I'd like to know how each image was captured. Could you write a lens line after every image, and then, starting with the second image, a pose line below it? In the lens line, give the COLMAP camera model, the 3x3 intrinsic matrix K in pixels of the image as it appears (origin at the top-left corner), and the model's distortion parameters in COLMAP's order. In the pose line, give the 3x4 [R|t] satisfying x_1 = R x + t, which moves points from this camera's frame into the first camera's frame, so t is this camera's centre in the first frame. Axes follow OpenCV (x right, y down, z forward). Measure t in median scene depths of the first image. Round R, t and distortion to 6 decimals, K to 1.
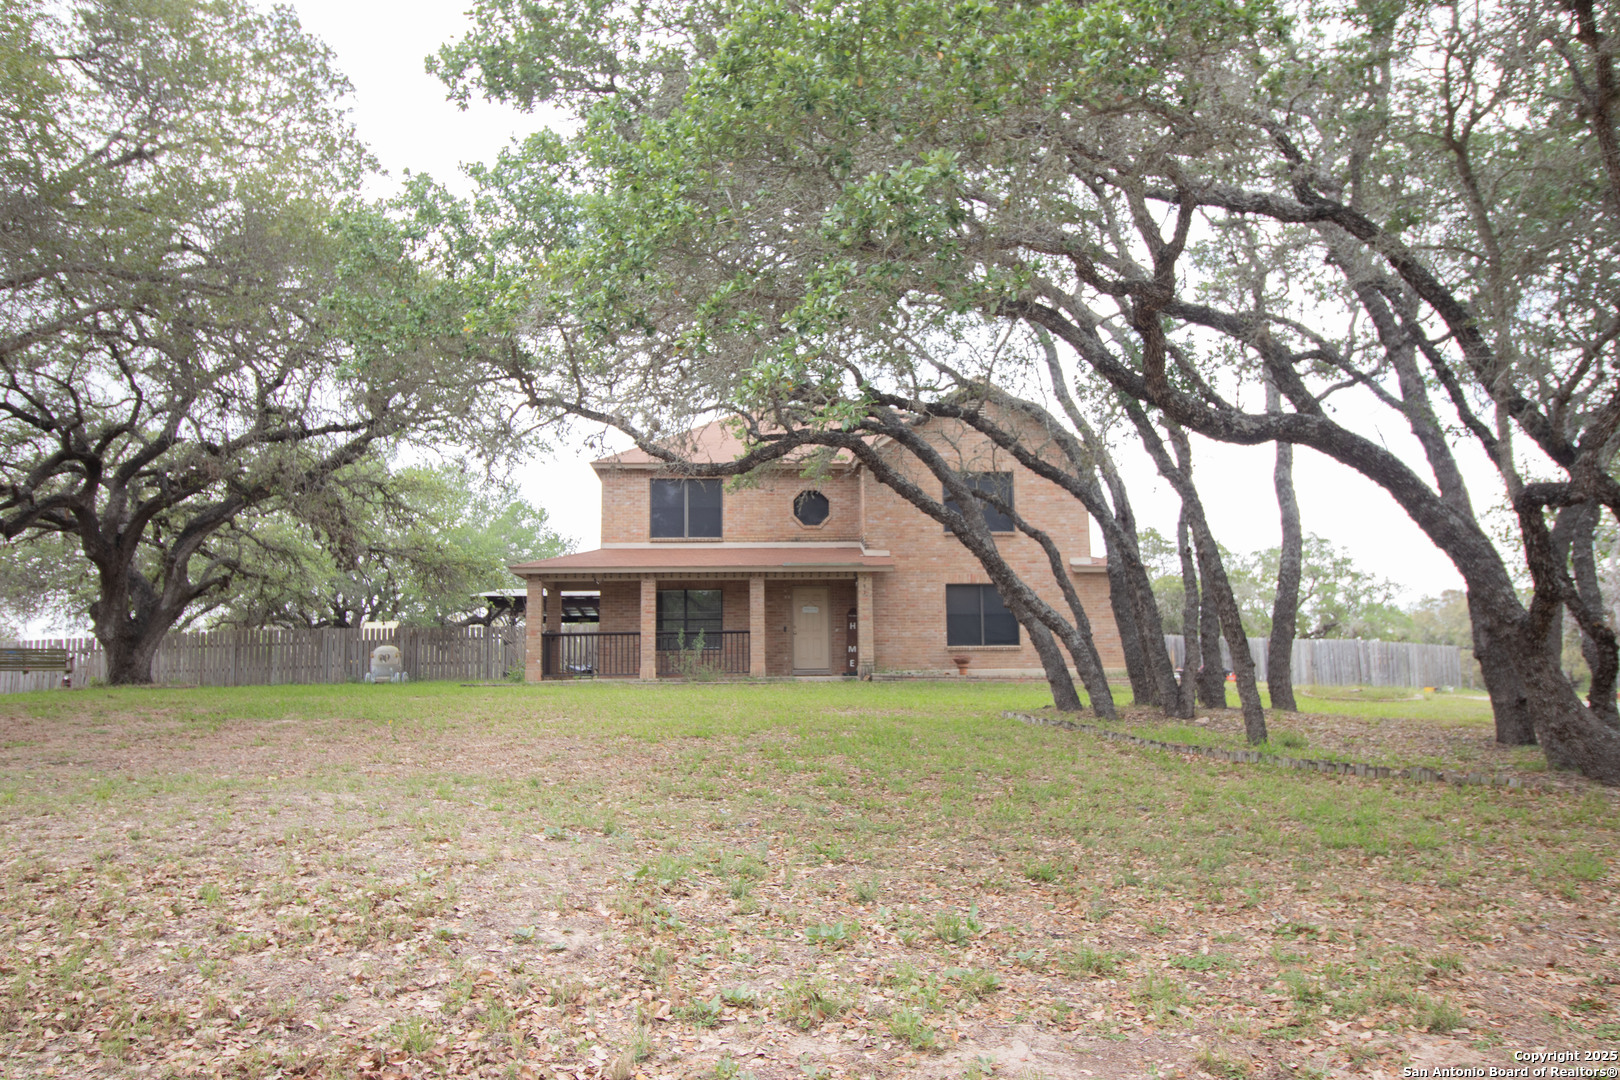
lens RADIAL K [[1206.3, 0, 810.7], [0, 1206.3, 540.2], [0, 0, 1]] dist [0.012920, 0.003241]
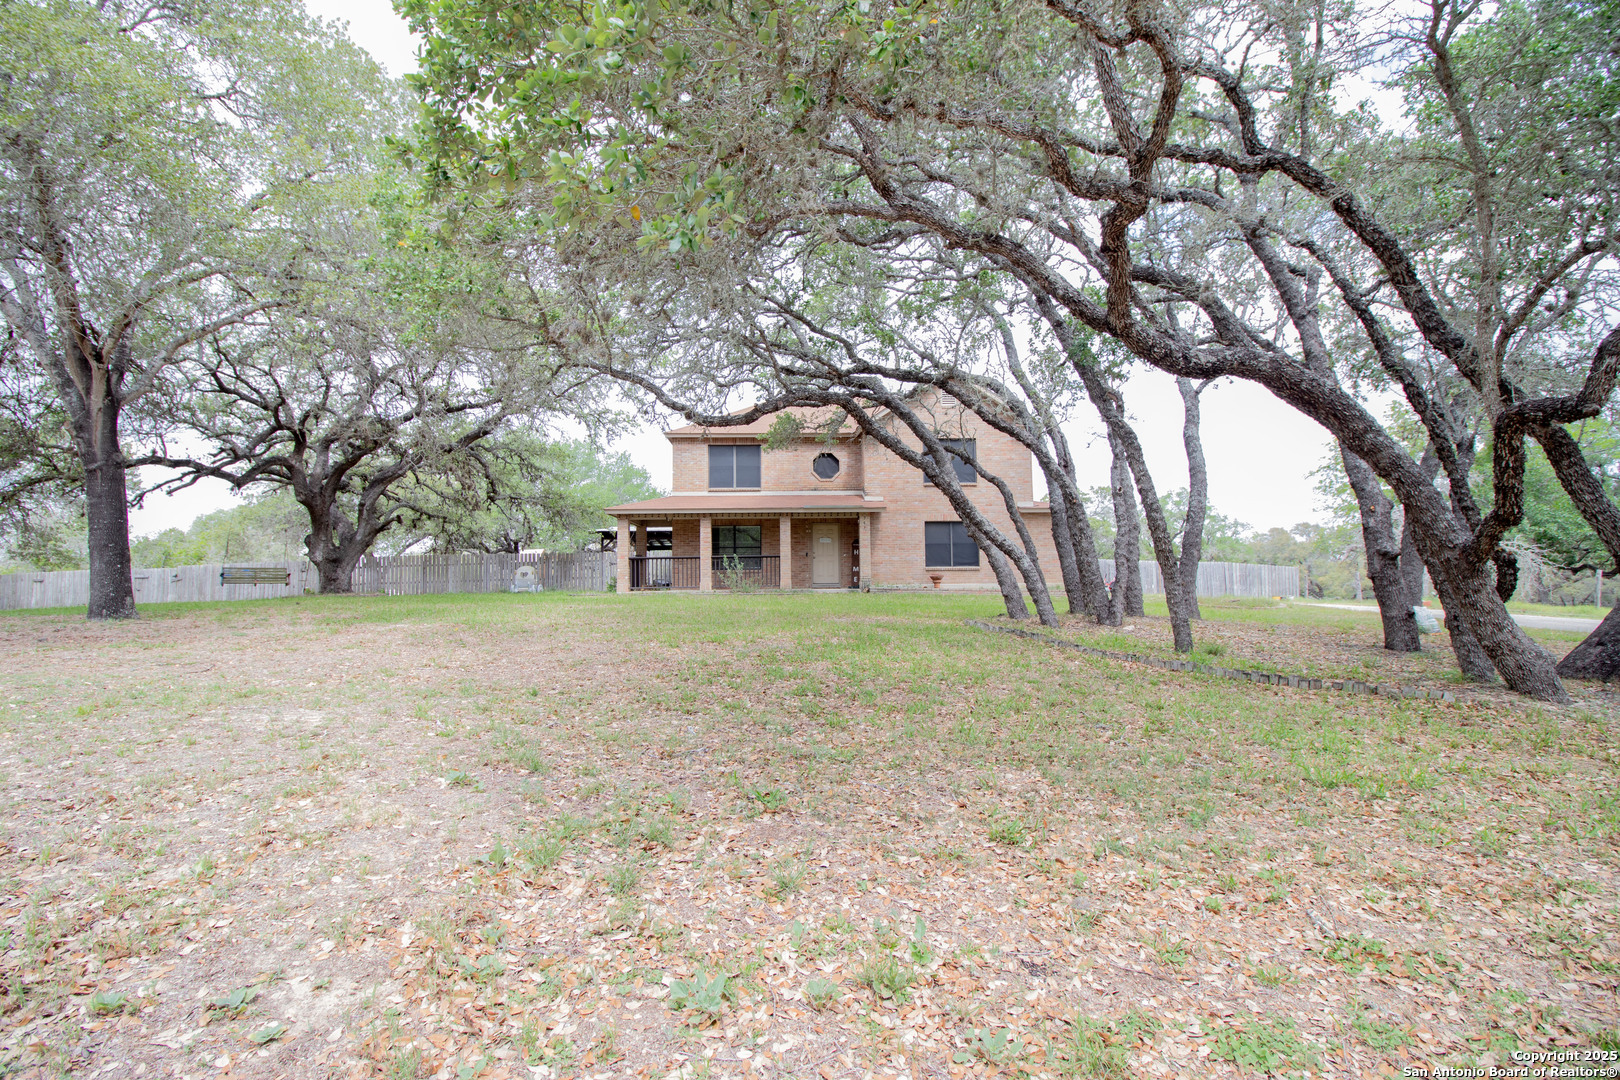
lens RADIAL K [[744.4, 0, 807.9], [0, 744.4, 542.8], [0, 0, 1]] dist [-0.003171, -0.000836]
pose [[0.998547, -0.000744, -0.053882, 0.028447], [0.003808, 0.998380, 0.056777, 0.013699], [0.053753, -0.056899, 0.996932, 0.174701]]
